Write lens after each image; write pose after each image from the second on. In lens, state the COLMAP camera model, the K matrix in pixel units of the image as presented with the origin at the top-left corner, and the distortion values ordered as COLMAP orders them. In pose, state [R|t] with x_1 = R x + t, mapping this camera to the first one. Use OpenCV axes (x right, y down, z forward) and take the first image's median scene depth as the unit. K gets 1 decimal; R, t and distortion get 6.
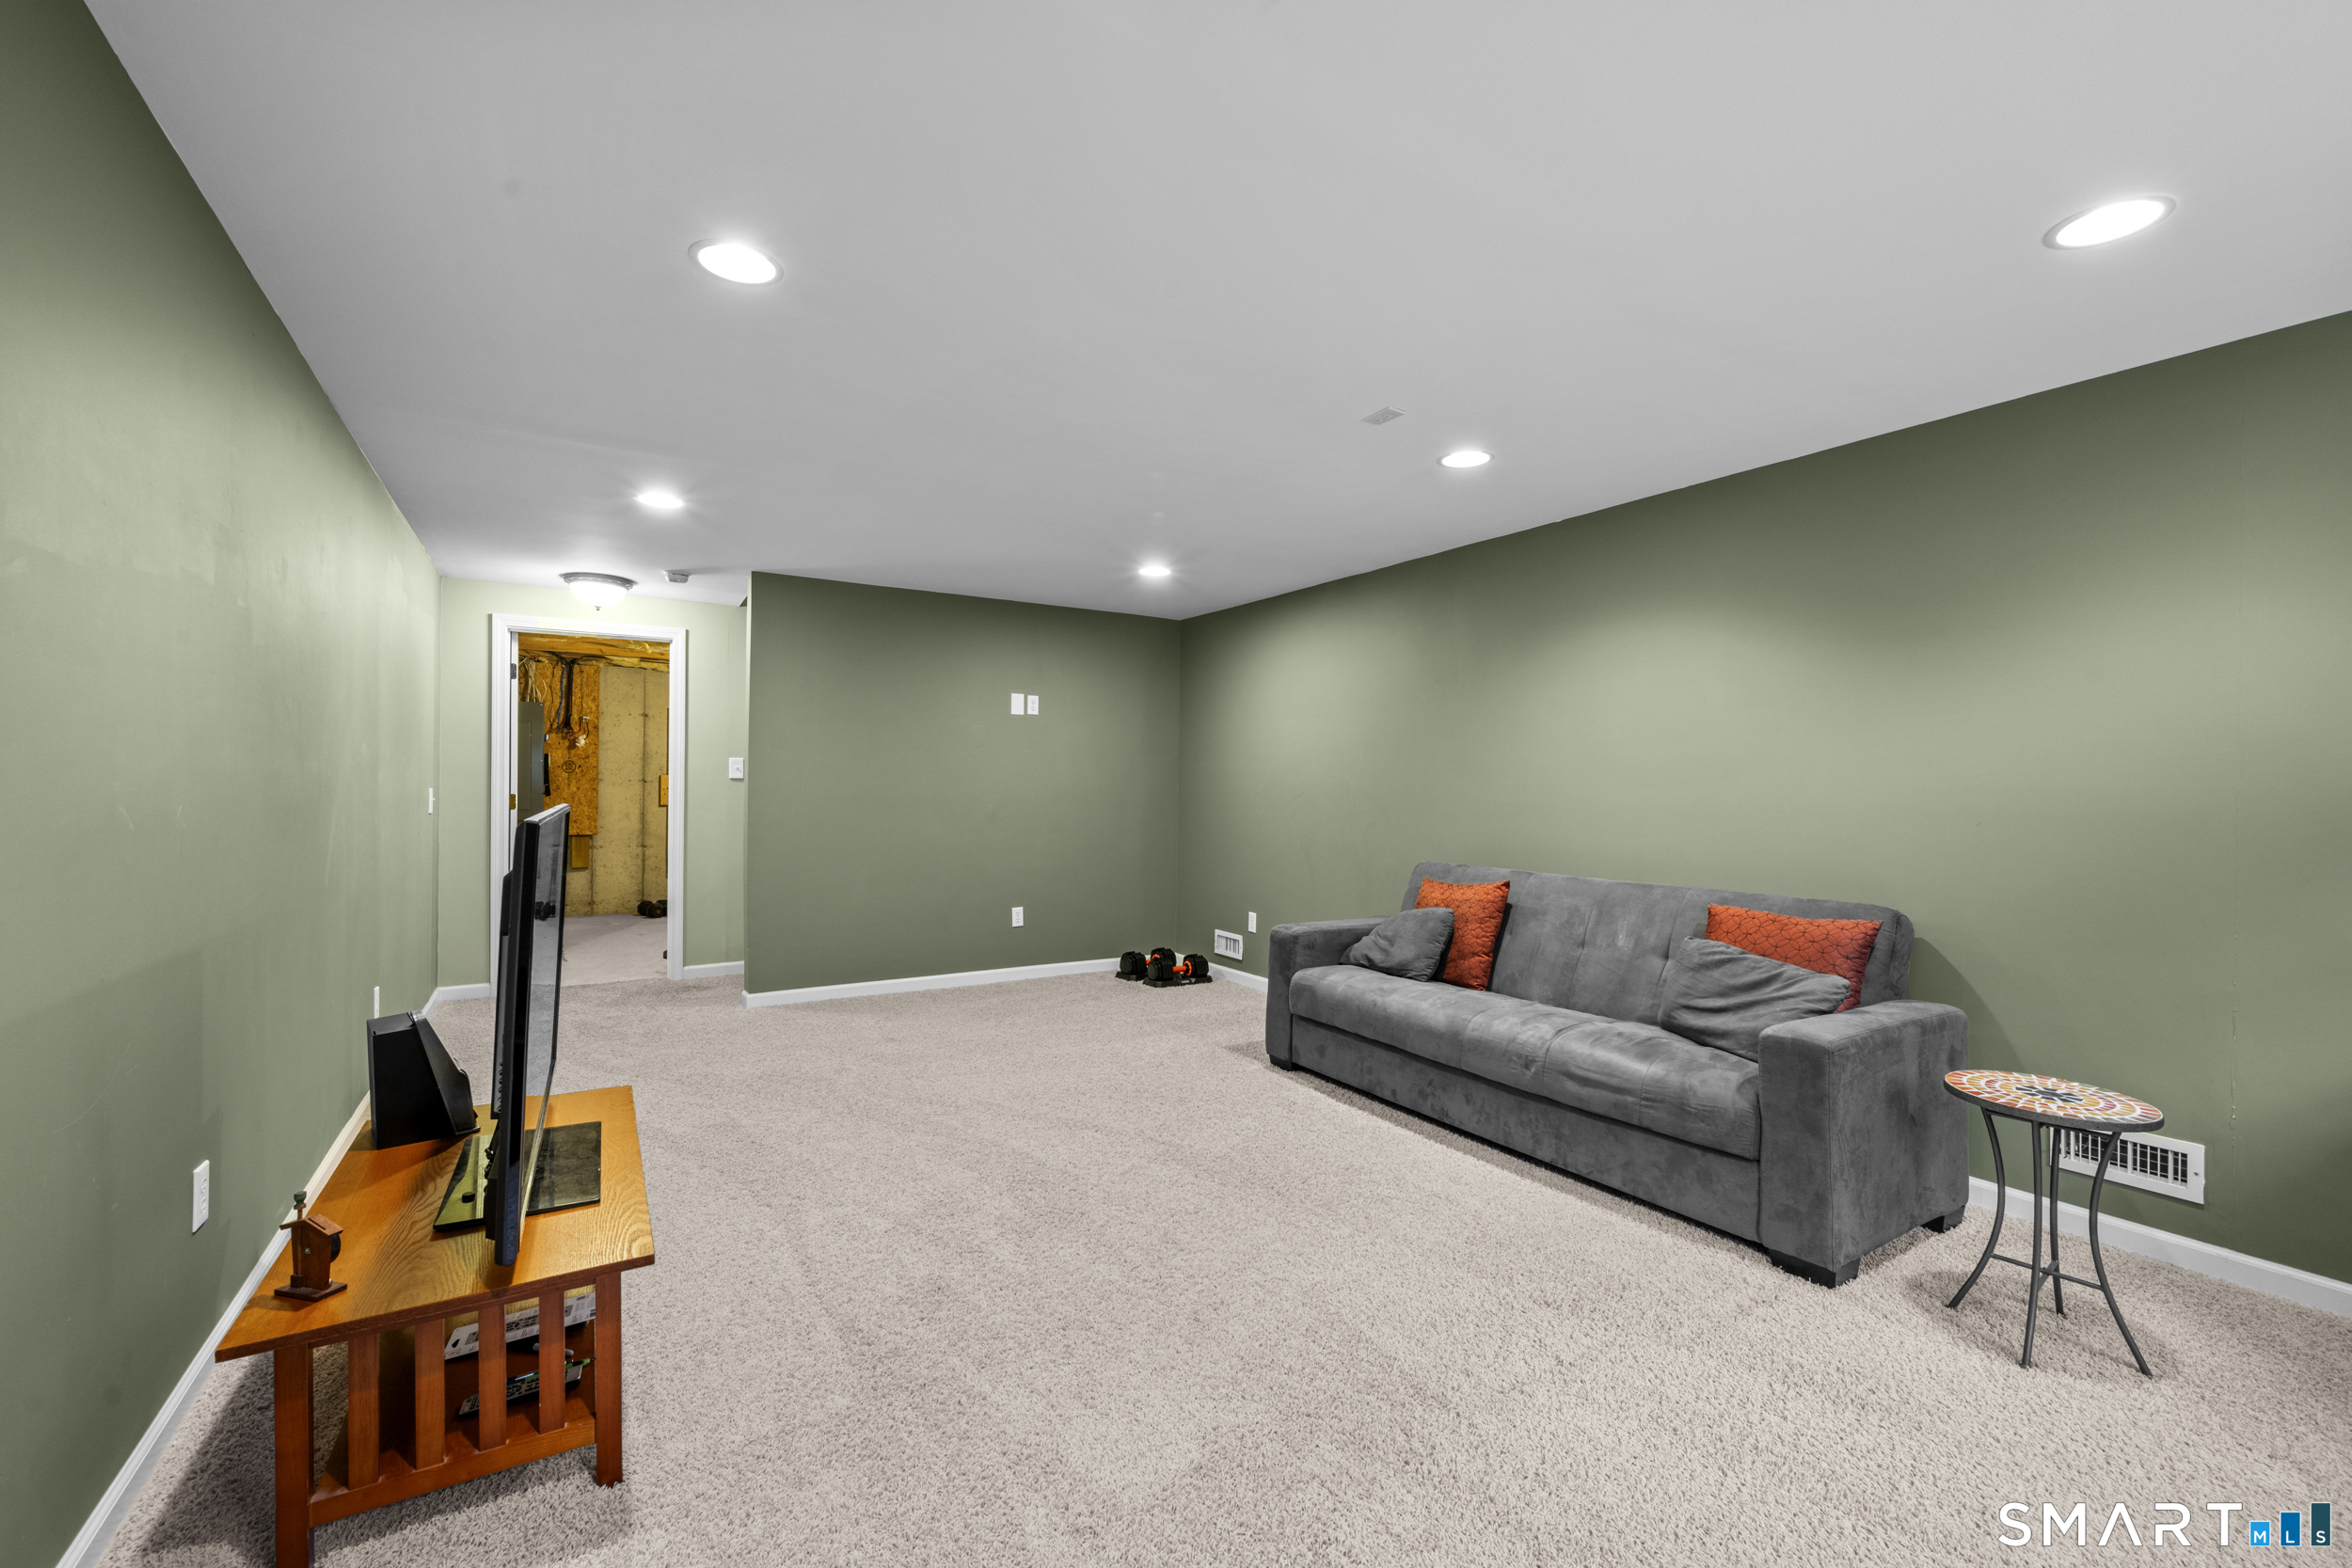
lens RADIAL K [[1006.5, 0, 1187.0], [0, 1006.5, 788.6], [0, 0, 1]] dist [0.005247, 0.001520]
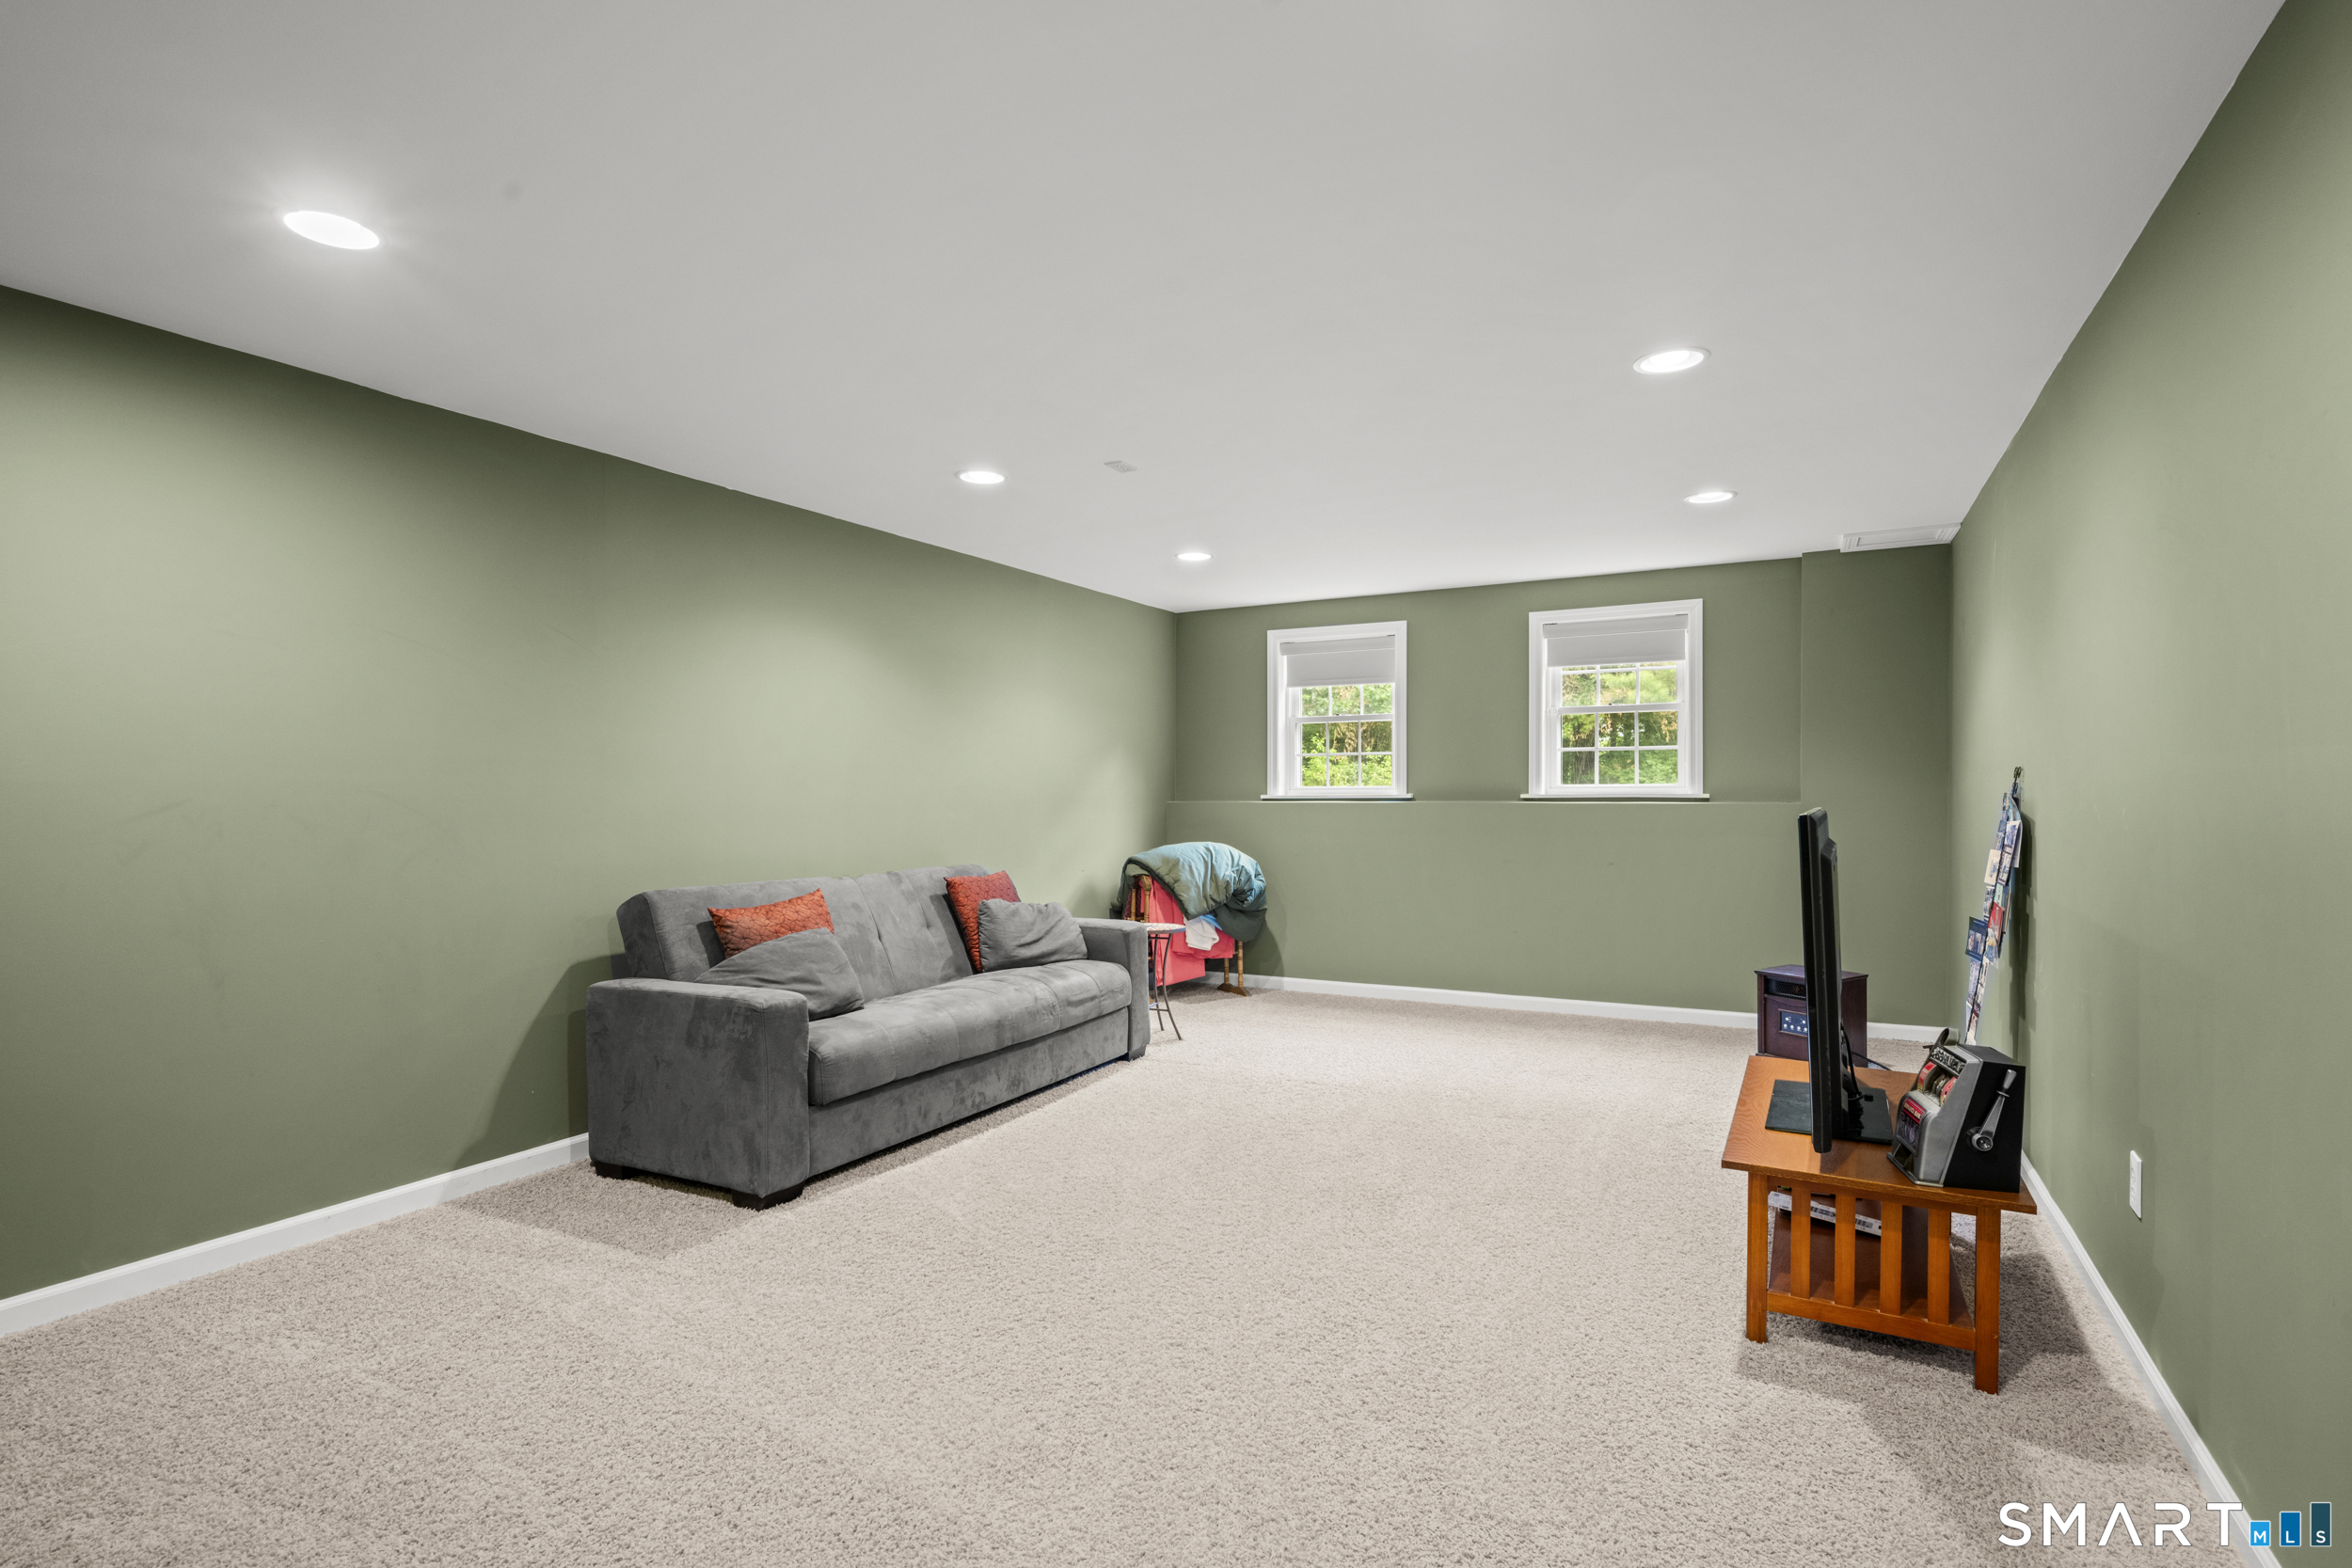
lens RADIAL K [[1114.2, 0, 1186.6], [0, 1114.2, 784.1], [0, 0, 1]] dist [0.001319, 0.000108]
pose [[-0.493511, -0.004476, 0.869728, -0.873169], [-0.001052, 0.999989, 0.004550, -0.012710], [-0.869739, 0.001330, -0.493511, 1.419248]]
